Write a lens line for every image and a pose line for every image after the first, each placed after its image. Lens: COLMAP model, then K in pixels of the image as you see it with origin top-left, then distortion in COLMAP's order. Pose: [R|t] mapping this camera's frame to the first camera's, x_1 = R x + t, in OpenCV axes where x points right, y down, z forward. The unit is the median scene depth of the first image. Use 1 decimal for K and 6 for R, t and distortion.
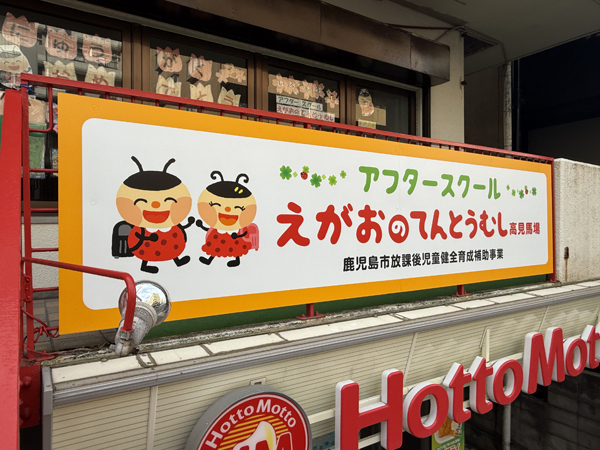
lens RADIAL K [[415.4, 0, 300.0], [0, 415.4, 225.0], [0, 0, 1]] dist [-0.000968, -0.001022]
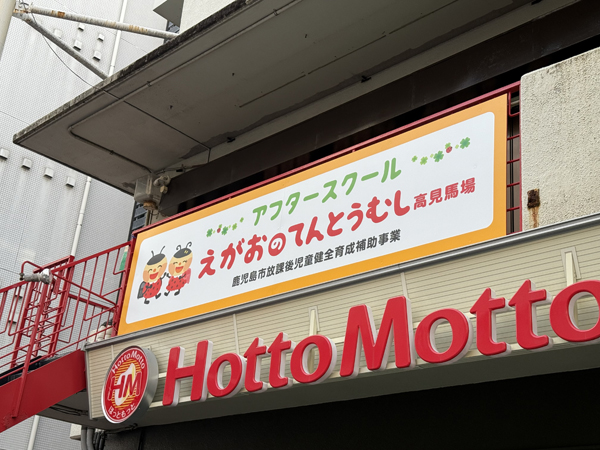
lens RADIAL K [[857.7, 0, 300.0], [0, 857.7, 225.0], [0, 0, 1]] dist [0.150556, 0.007865]
pose [[0.229430, -0.384994, -0.893947, 2.489890], [-0.087683, 0.906537, -0.412920, 0.972038], [0.969368, 0.173120, 0.174229, 0.662415]]
